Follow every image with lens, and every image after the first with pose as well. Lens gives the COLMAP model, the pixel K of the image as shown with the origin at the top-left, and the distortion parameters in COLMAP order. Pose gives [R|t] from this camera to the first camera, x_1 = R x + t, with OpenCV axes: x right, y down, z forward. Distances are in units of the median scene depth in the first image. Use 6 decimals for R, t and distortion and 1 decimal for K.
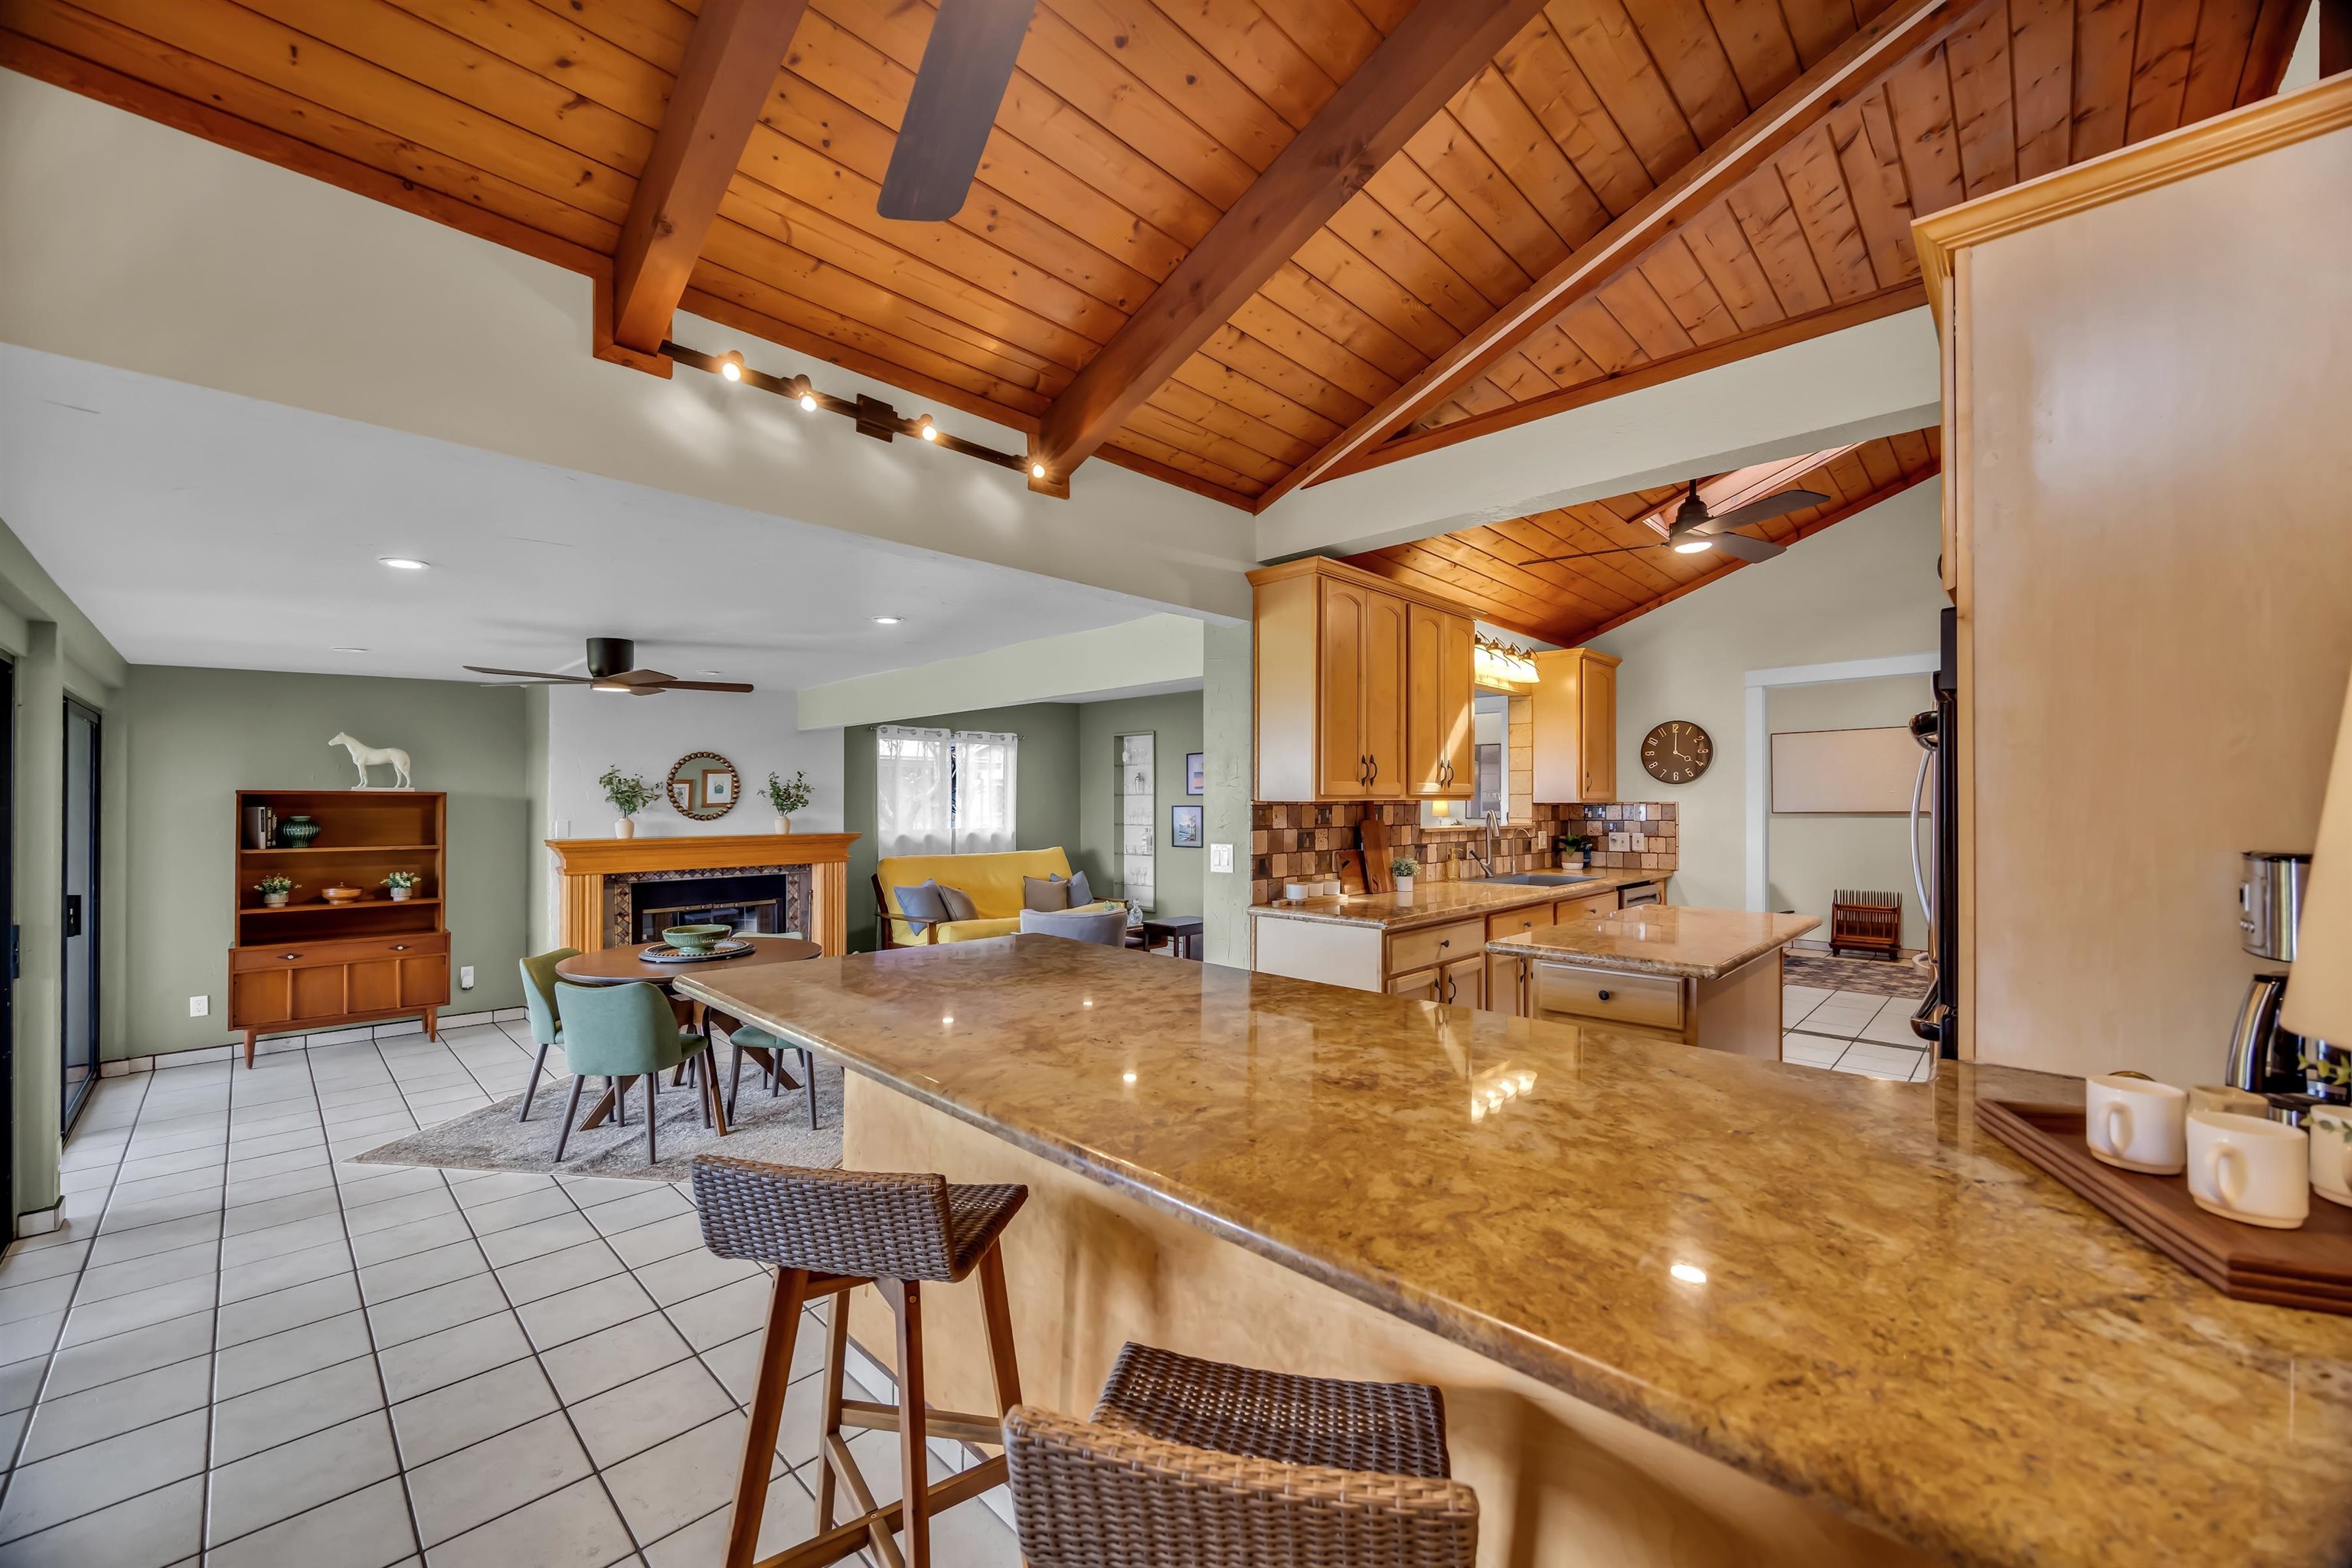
lens RADIAL K [[902.4, 0, 1164.6], [0, 902.4, 805.5], [0, 0, 1]] dist [-0.001275, -0.001155]
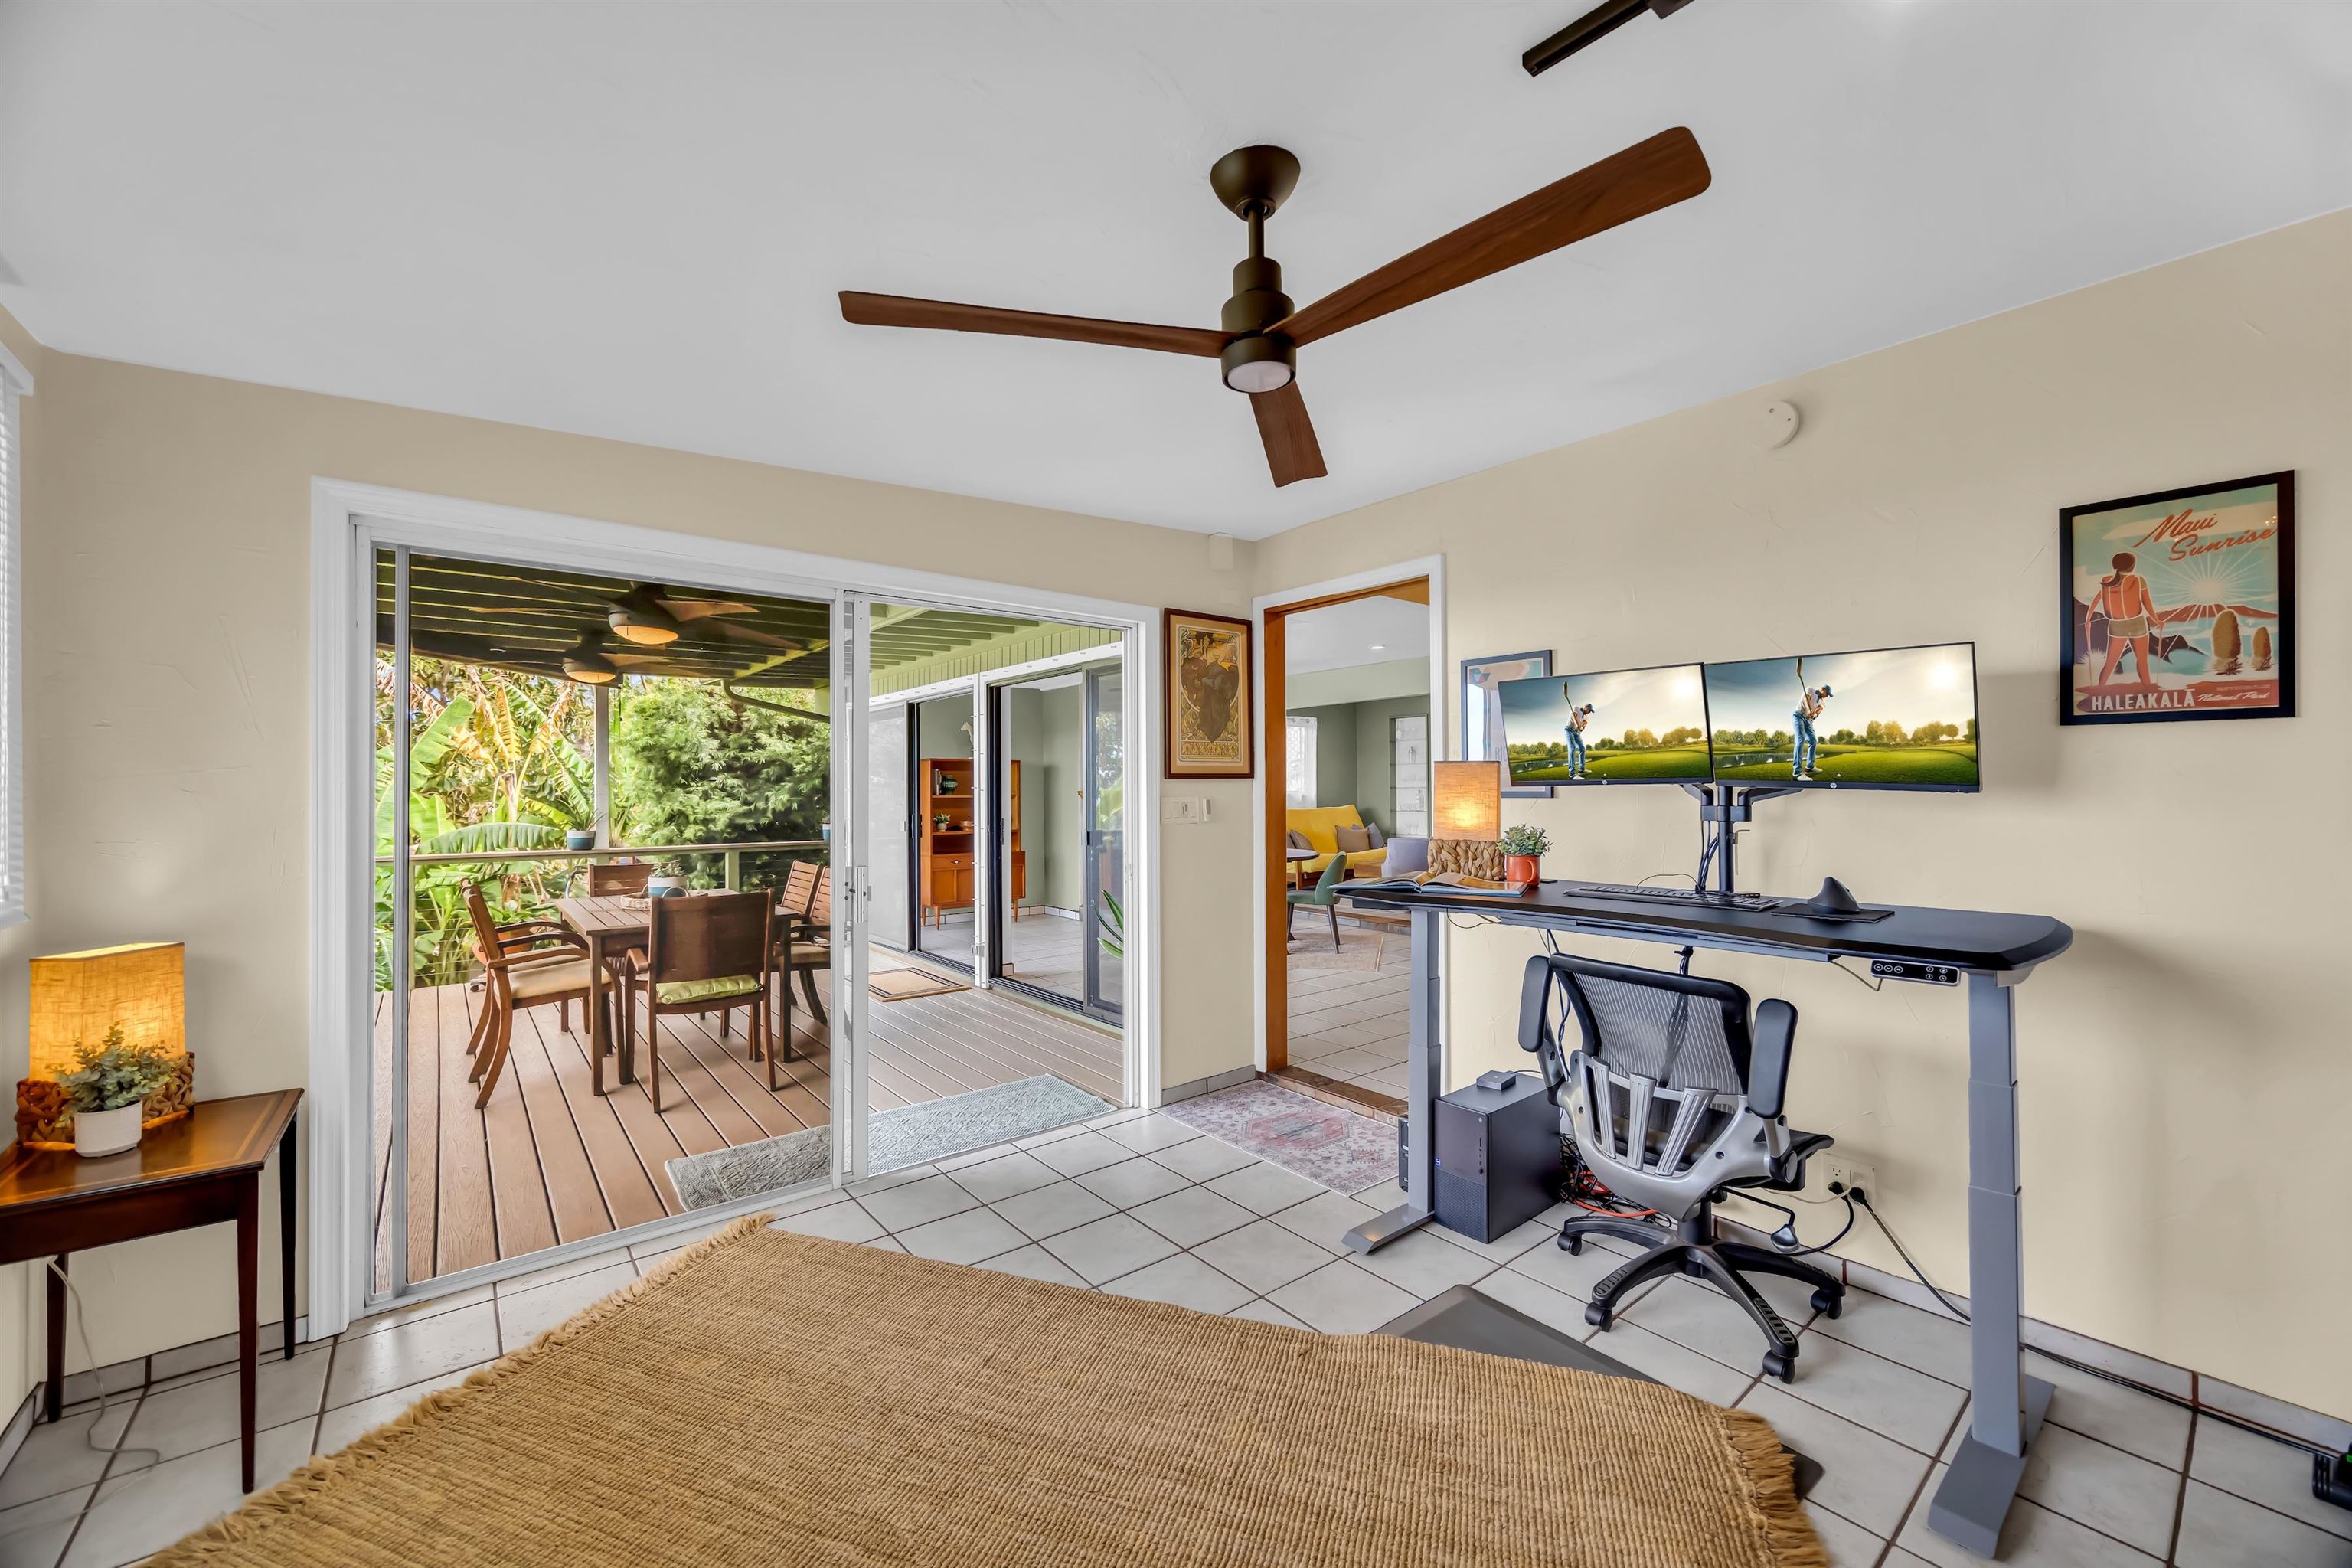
lens RADIAL K [[902.4, 0, 1172.9], [0, 902.4, 786.7], [0, 0, 1]] dist [-0.001275, -0.001155]
pose [[0.993222, -0.009651, -0.115835, -0.358684], [0.008889, 0.999935, -0.007096, 0.043483], [0.115896, 0.006018, 0.993243, -0.502044]]
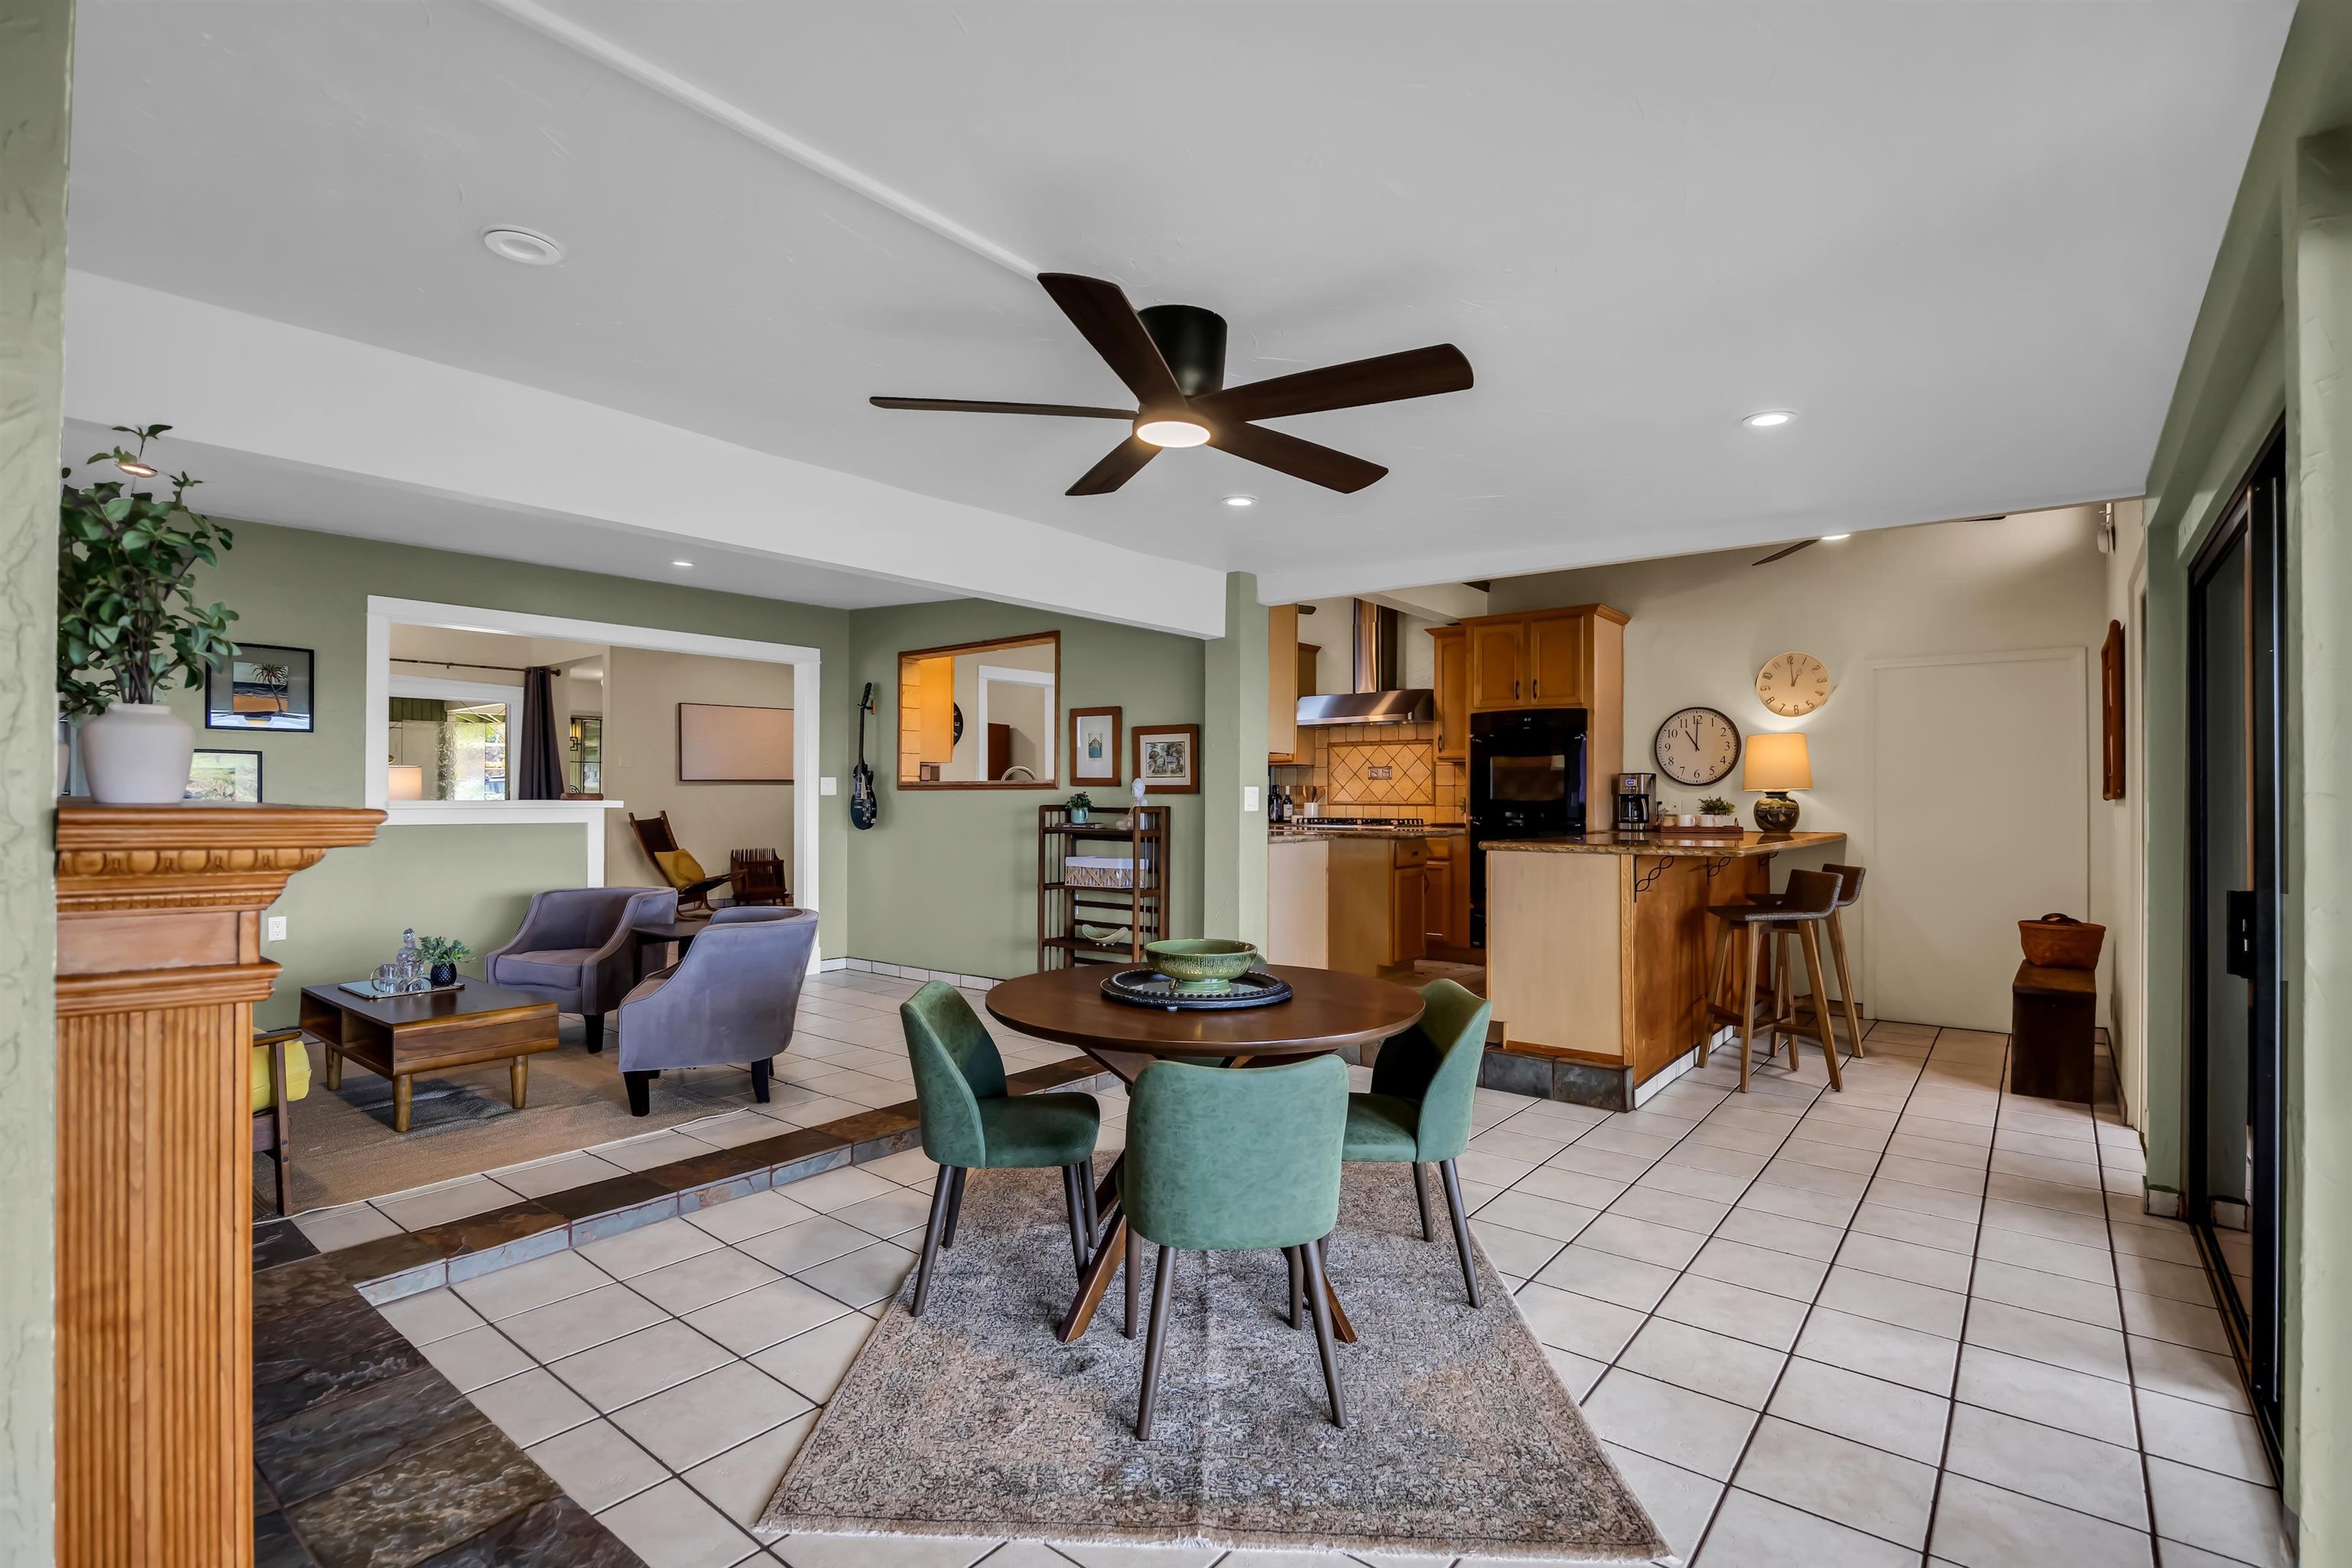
lens RADIAL K [[1113.2, 0, 1166.4], [0, 1113.2, 784.0], [0, 0, 1]] dist [-0.011593, -0.000231]
pose [[-0.088311, 0.009360, 0.996049, -0.919834], [-0.002383, 0.999951, -0.009608, 0.035509], [-0.996090, -0.003222, -0.088284, 0.838449]]
